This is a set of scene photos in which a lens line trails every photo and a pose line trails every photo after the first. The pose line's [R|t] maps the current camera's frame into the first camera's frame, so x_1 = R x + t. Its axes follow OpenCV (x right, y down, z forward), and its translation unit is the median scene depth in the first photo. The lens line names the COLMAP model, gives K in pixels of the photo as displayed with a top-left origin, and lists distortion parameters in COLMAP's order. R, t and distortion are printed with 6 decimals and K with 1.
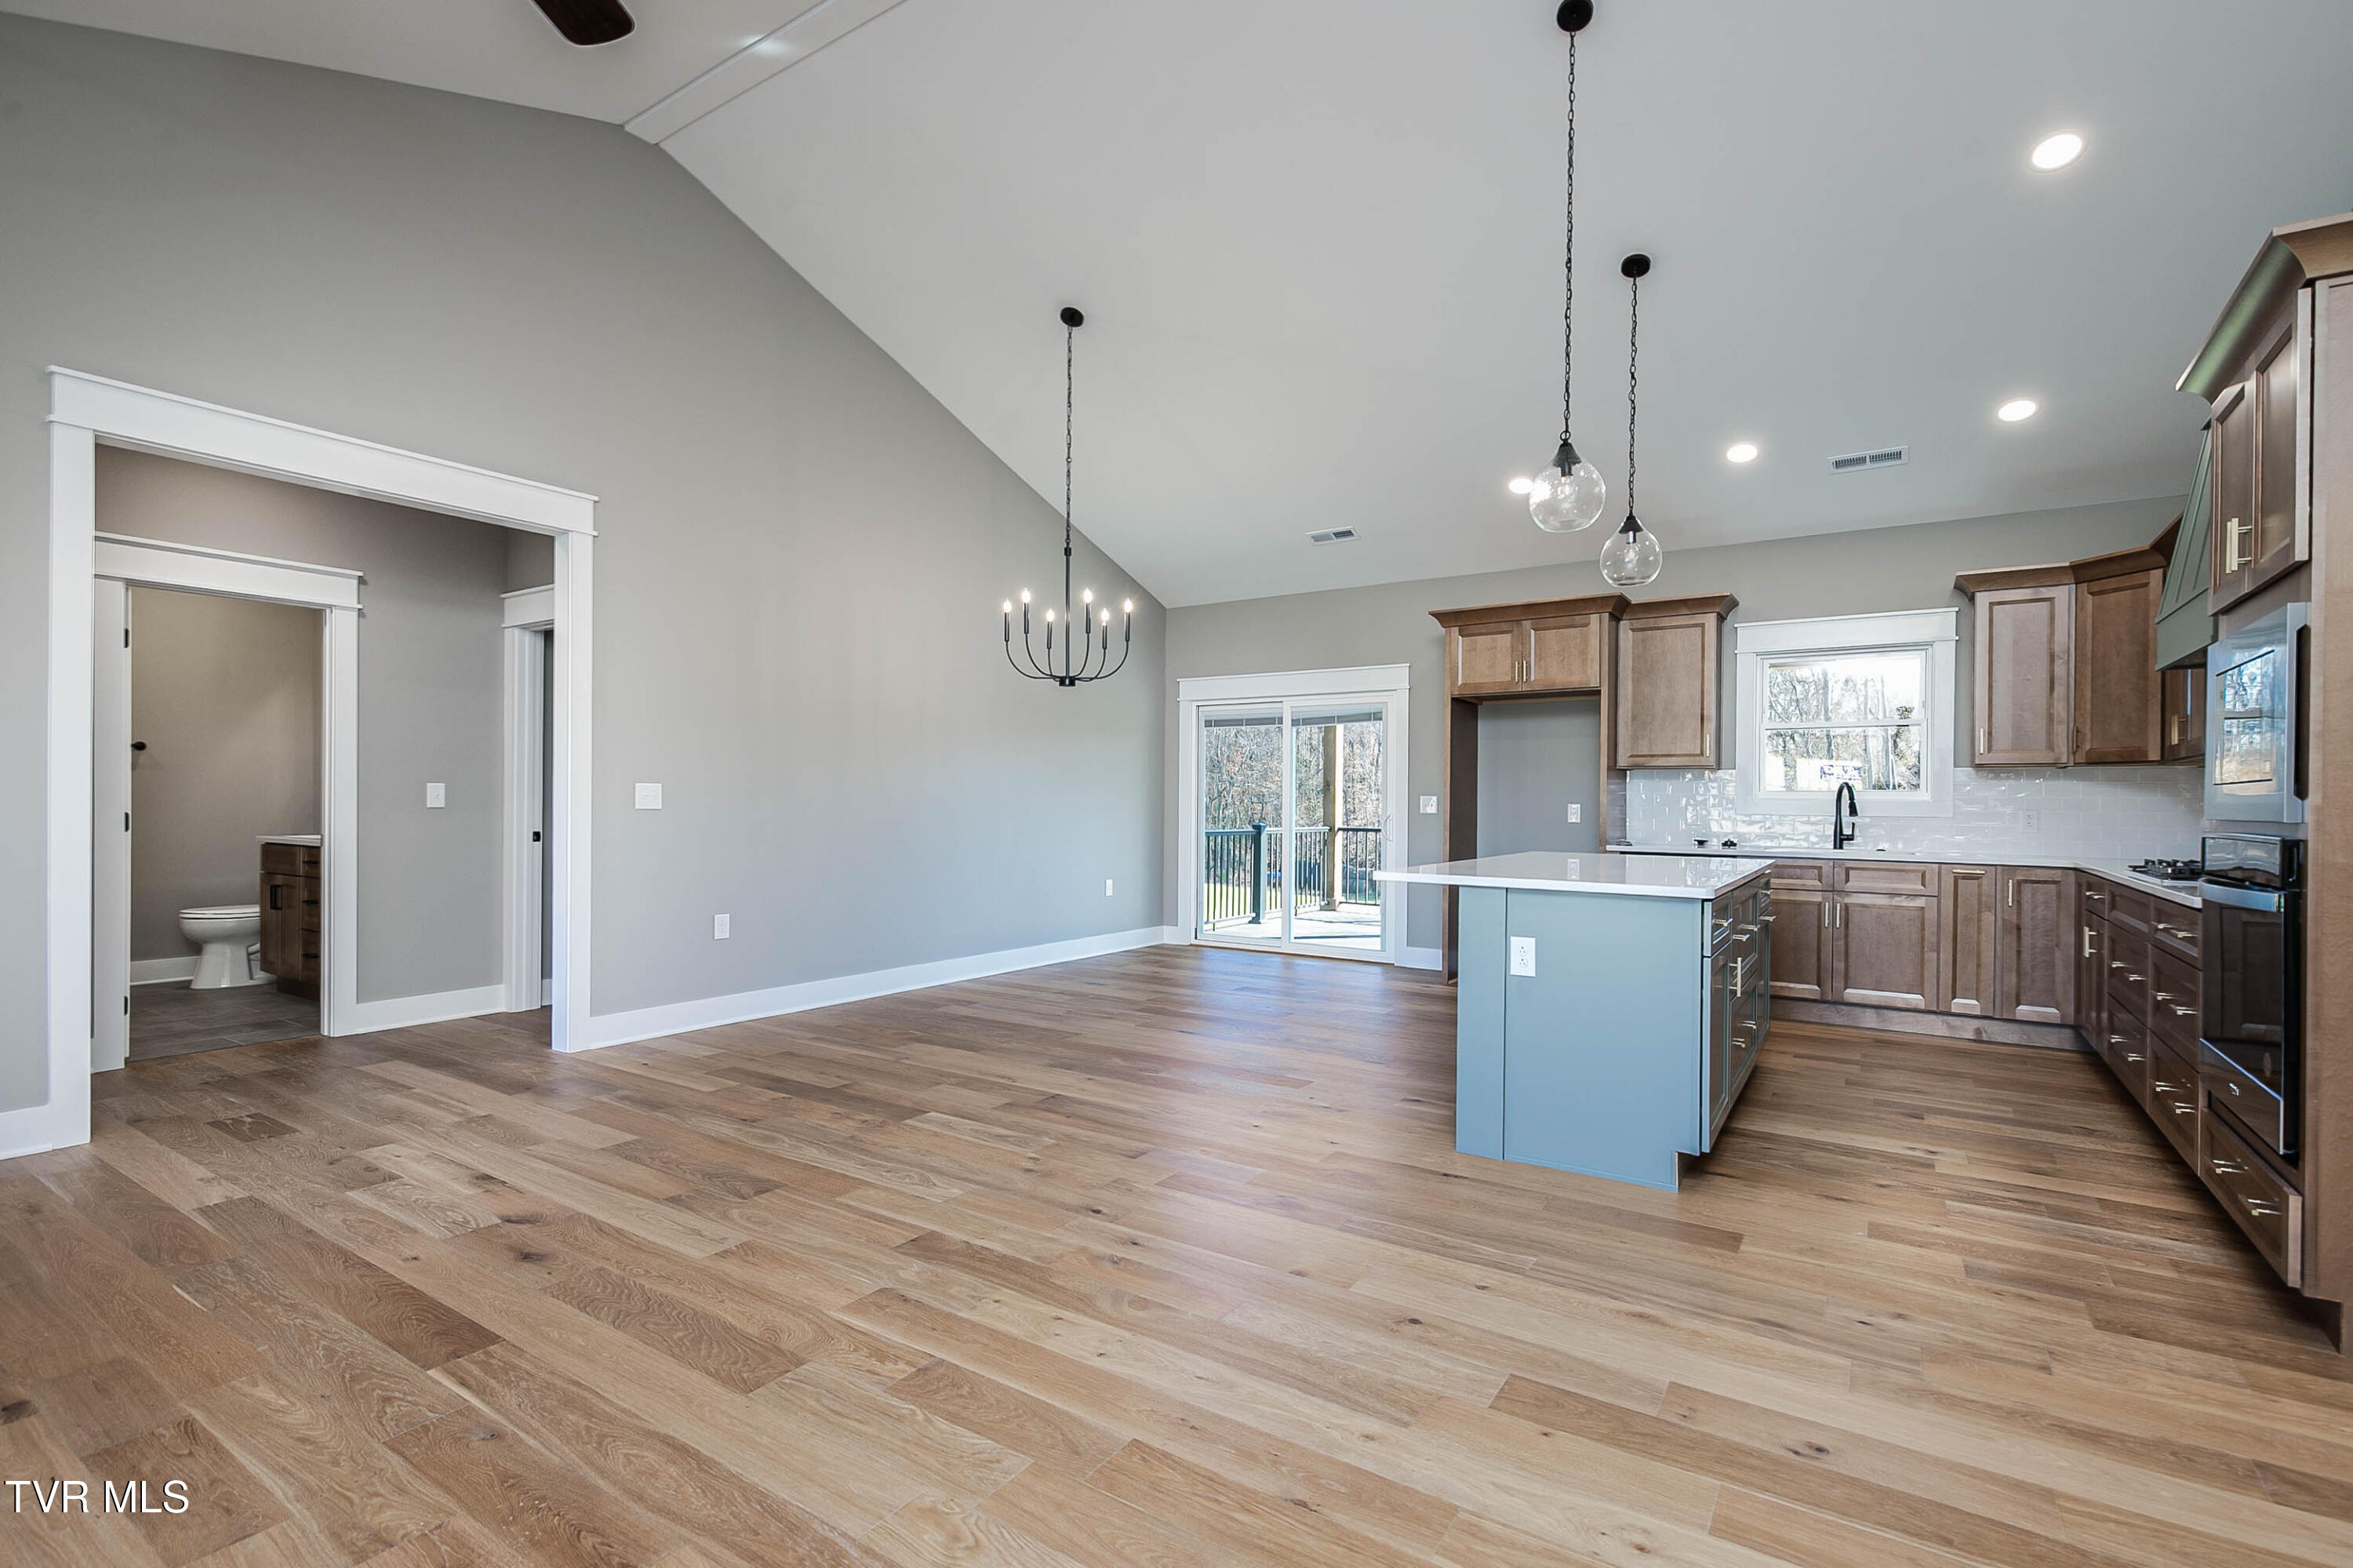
lens RADIAL K [[1067.6, 0, 1176.2], [0, 1067.6, 803.6], [0, 0, 1]] dist [0.010502, -0.004266]
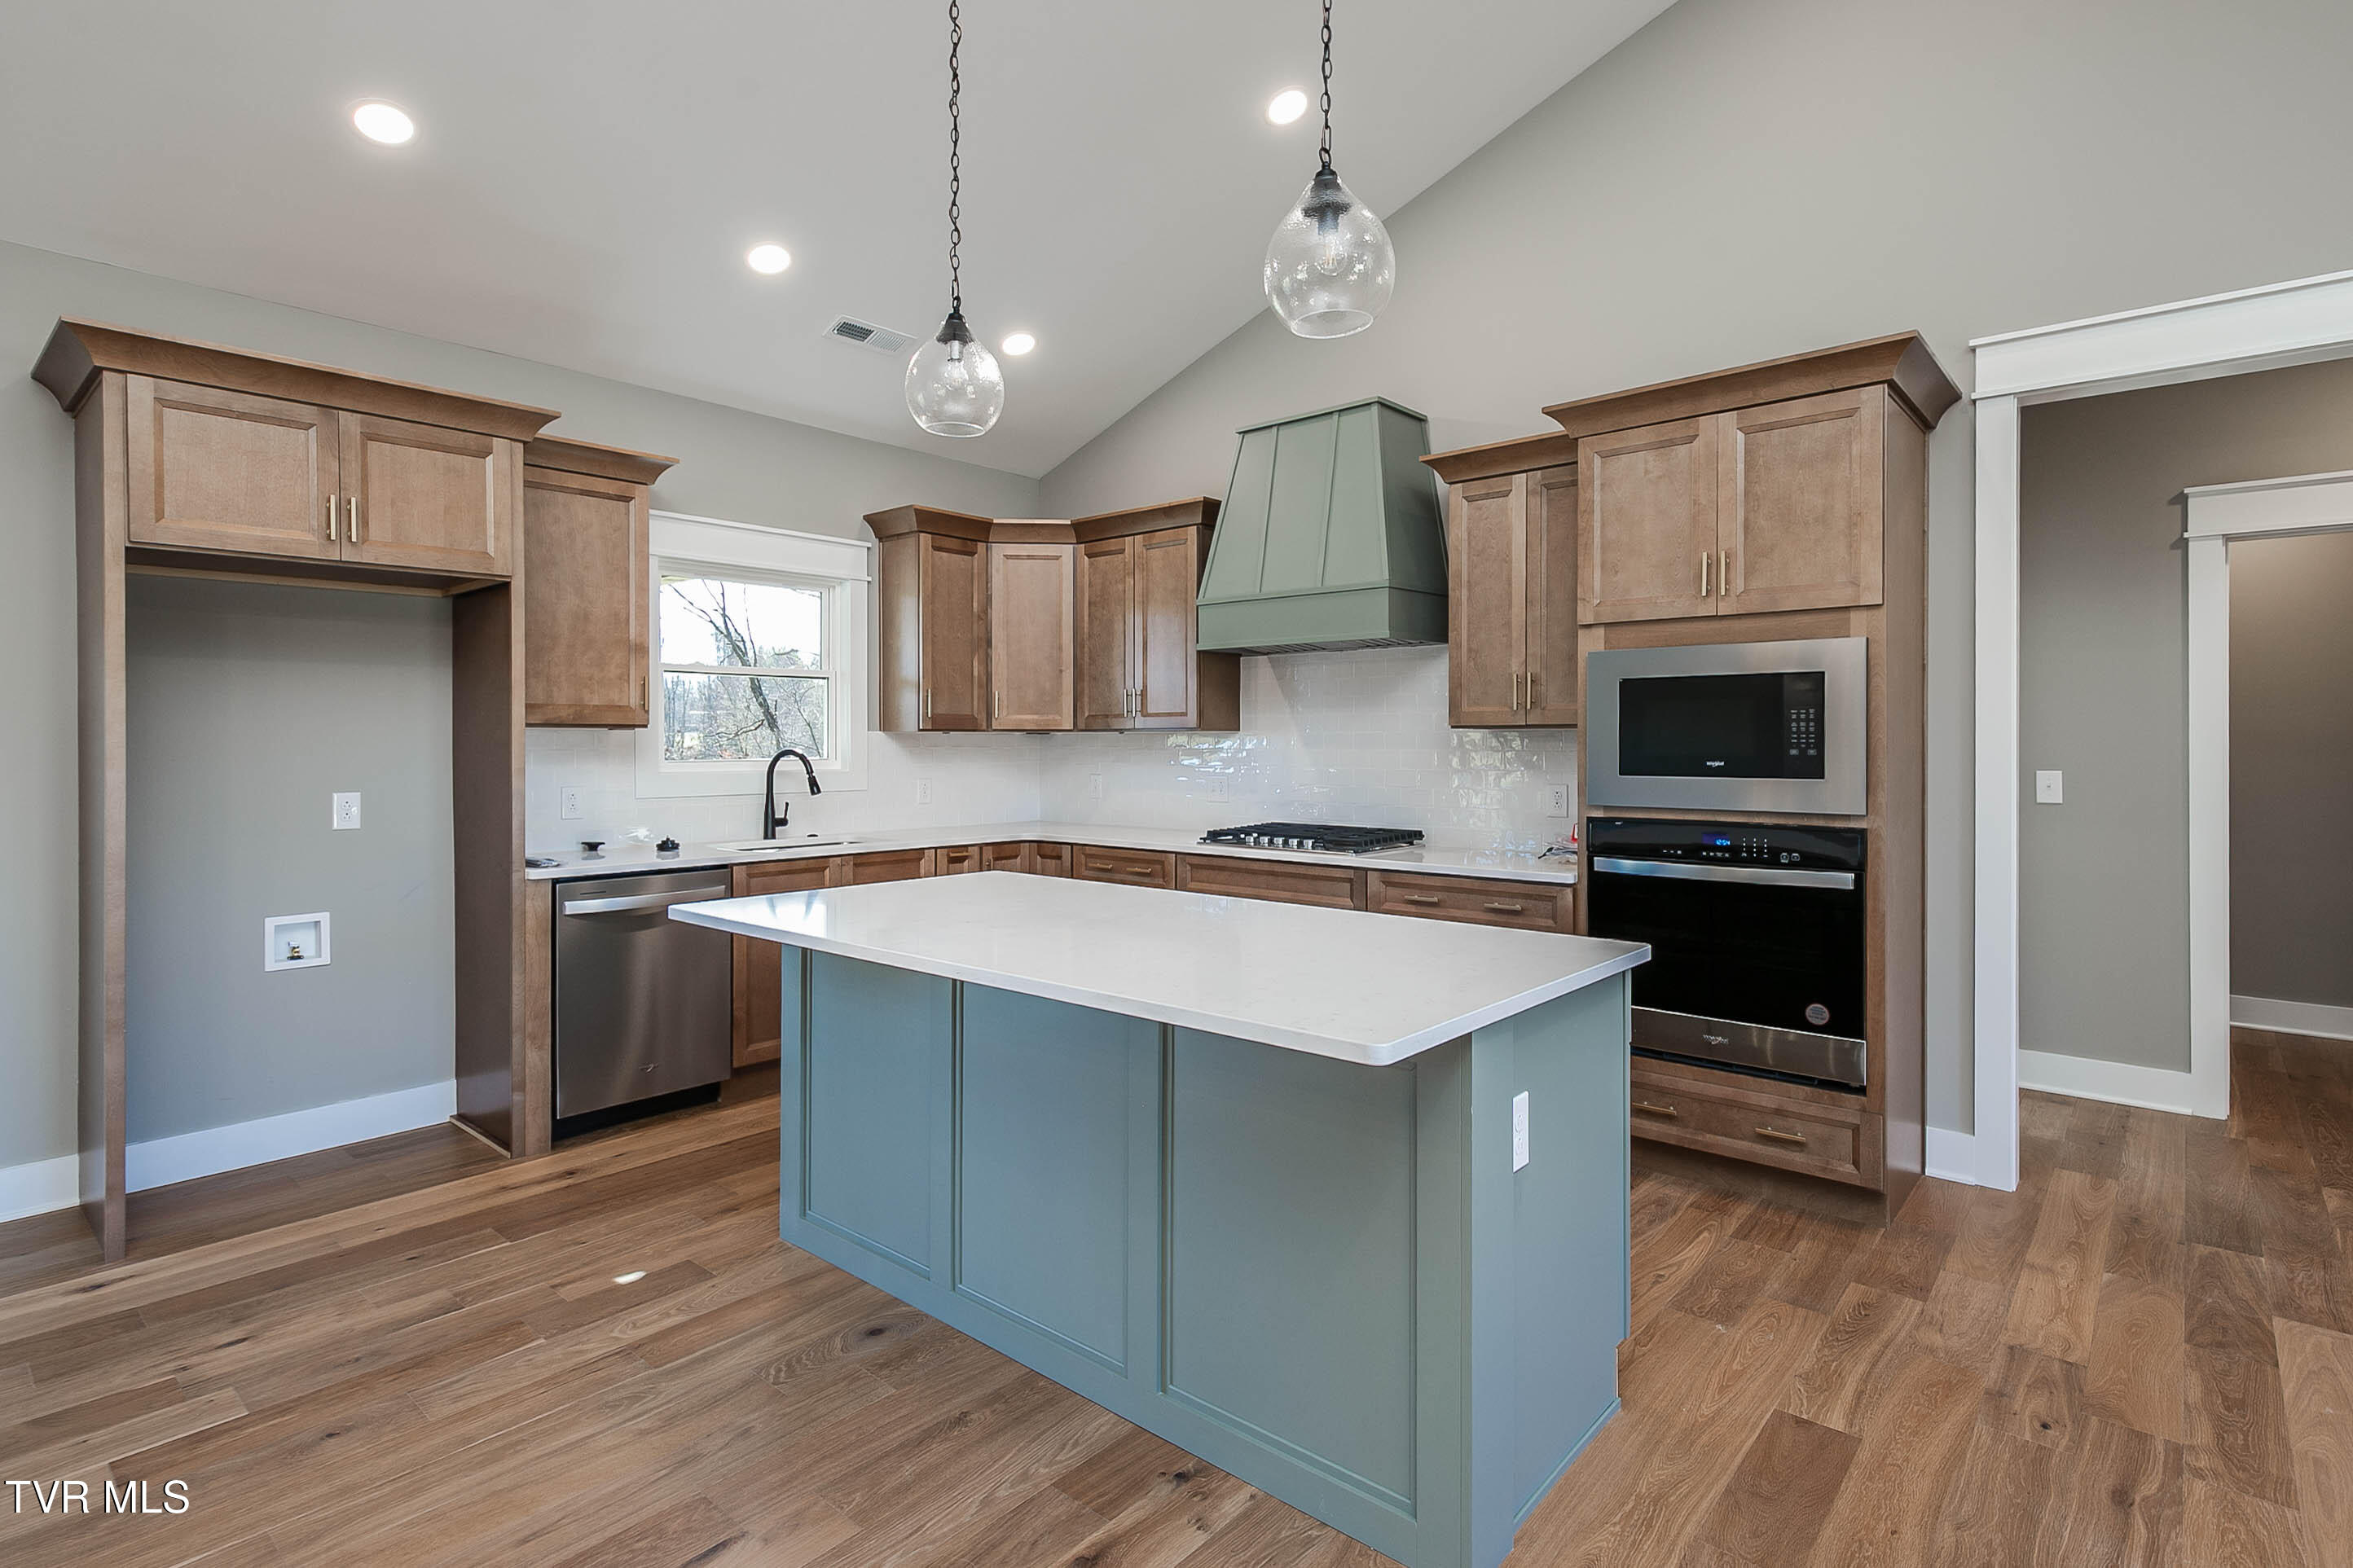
lens RADIAL K [[1153.6, 0, 1180.1], [0, 1153.6, 743.9], [0, 0, 1]] dist [0.011628, -0.004569]
pose [[0.125485, -0.010709, 0.992038, -0.161109], [0.004618, 0.999937, 0.010210, -0.034408], [-0.992085, 0.003300, 0.125527, 0.688608]]
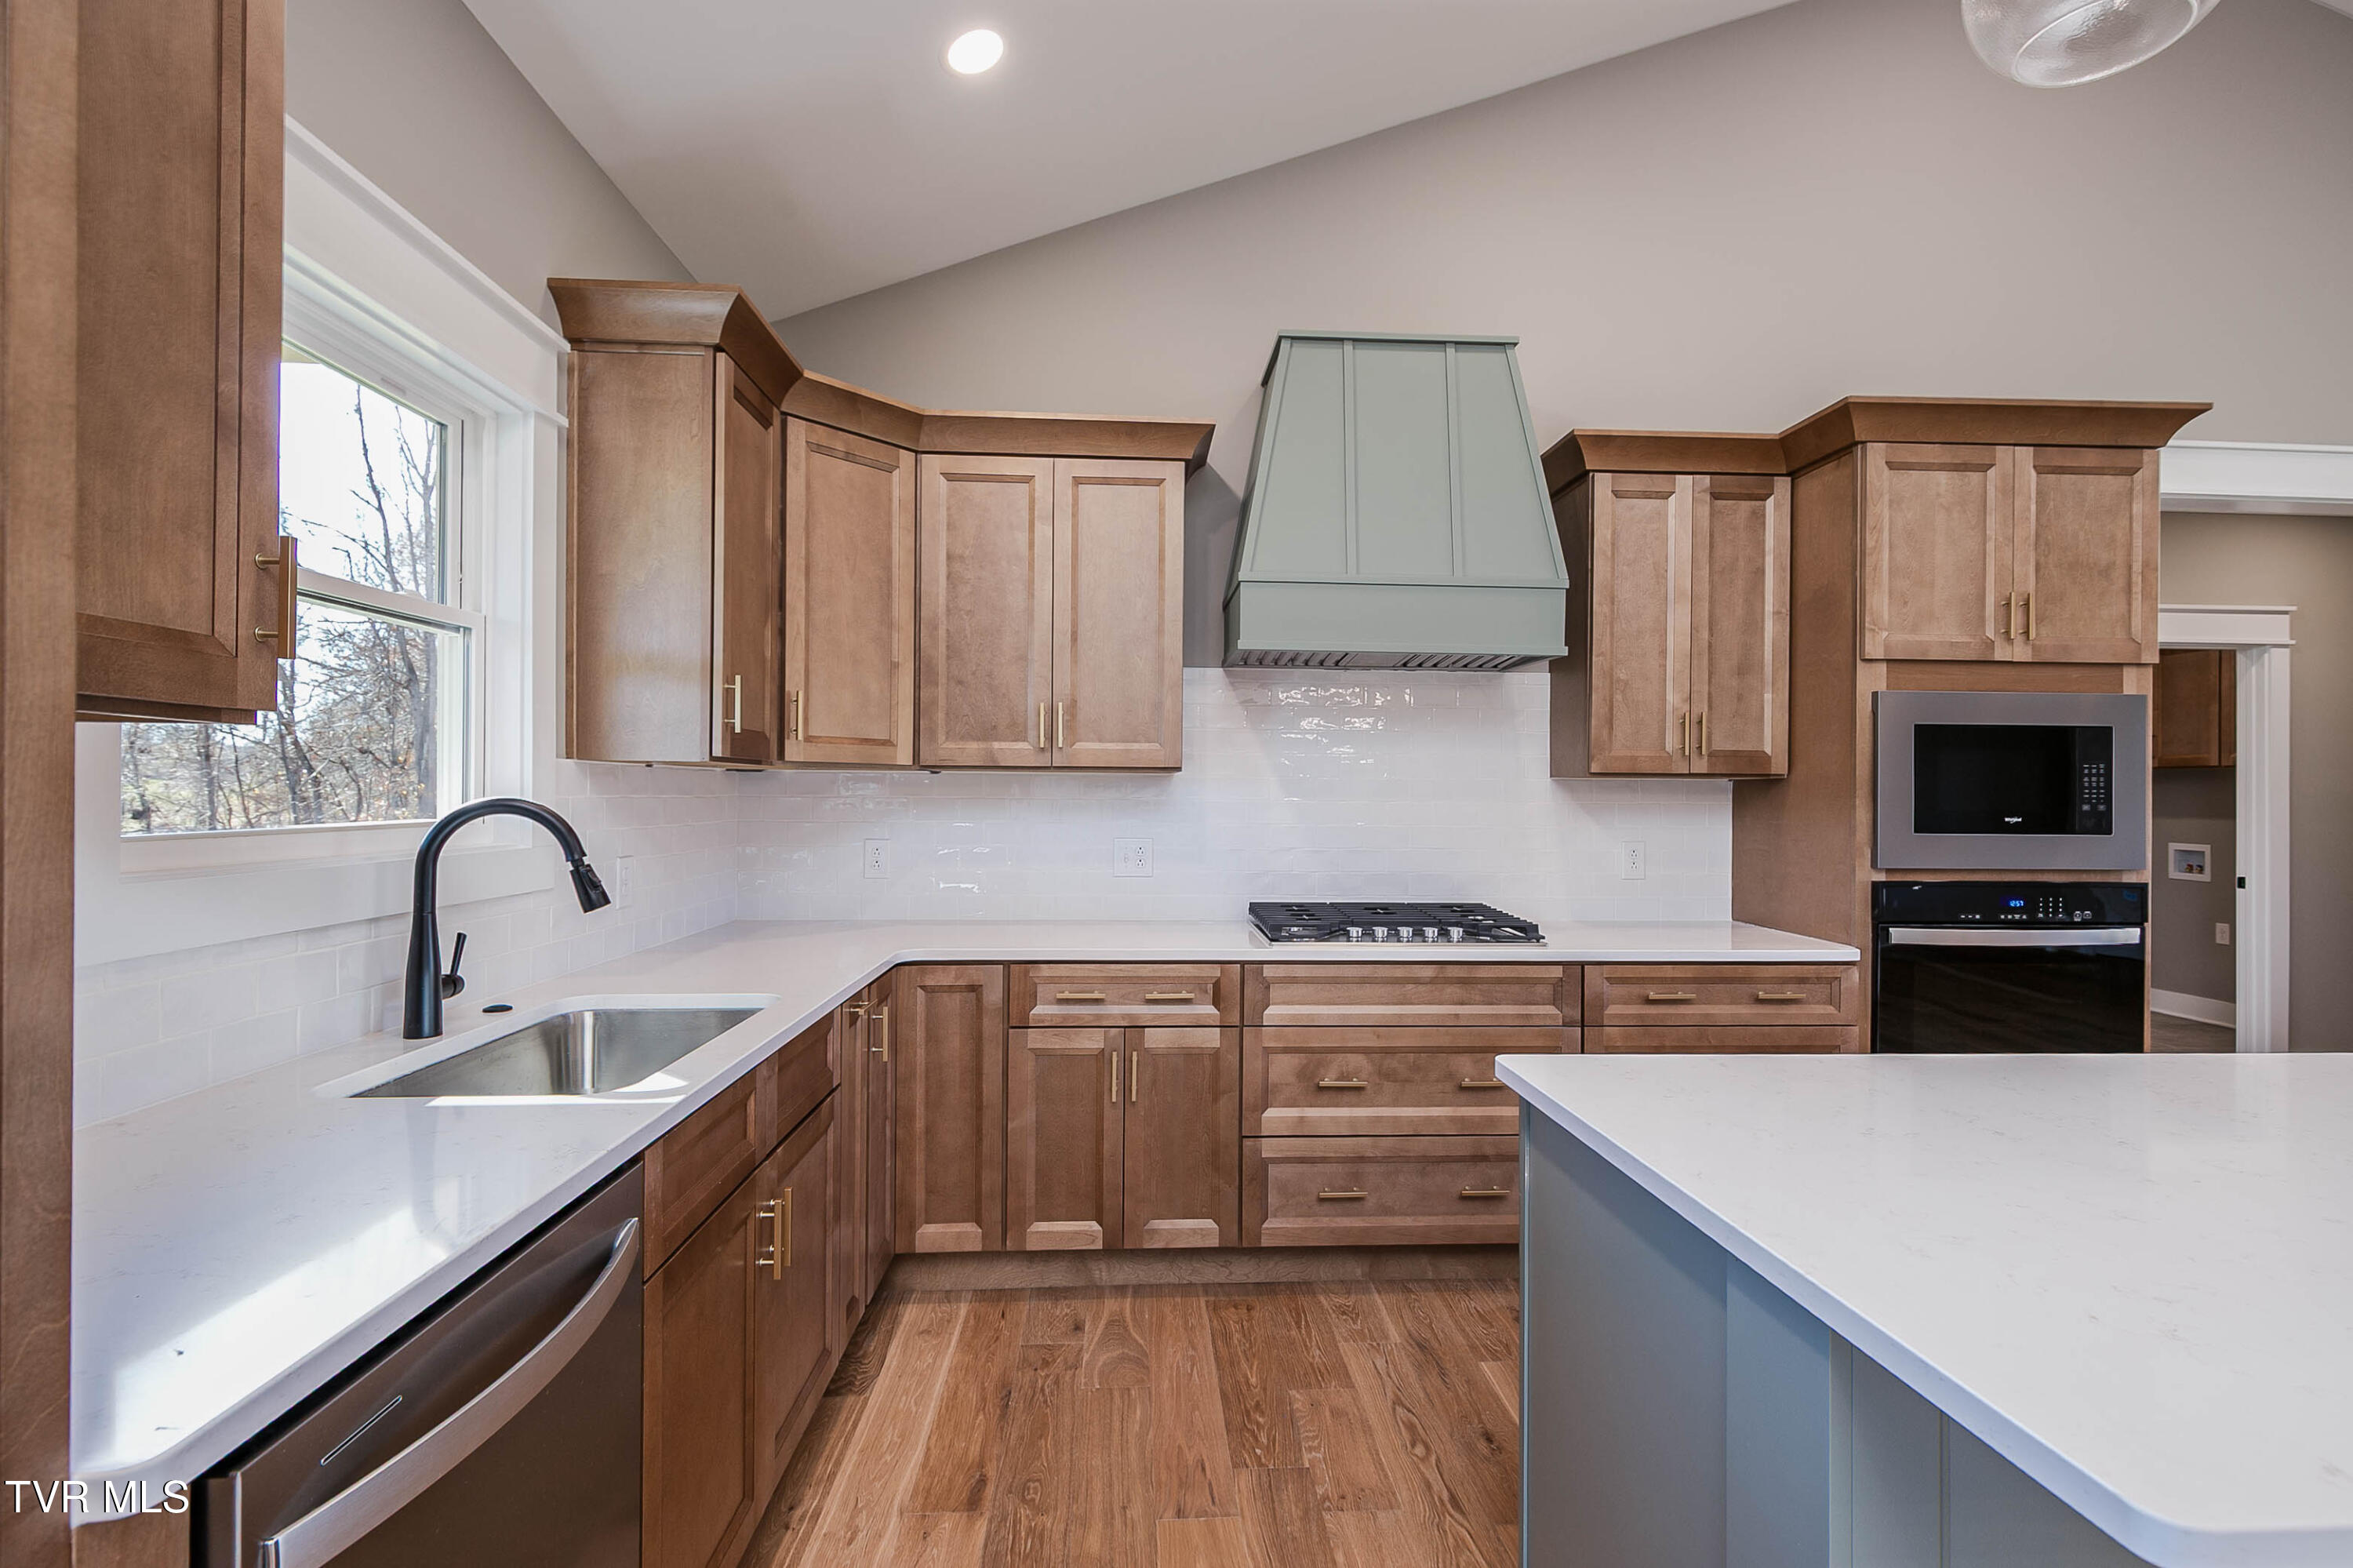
lens RADIAL K [[1067.6, 0, 1178.9], [0, 1067.6, 788.1], [0, 0, 1]] dist [0.010502, -0.004266]
pose [[-0.600111, -0.011480, 0.799834, 0.305664], [-0.011903, 0.999914, 0.005422, -0.029913], [-0.799828, -0.006266, -0.600197, 1.131915]]
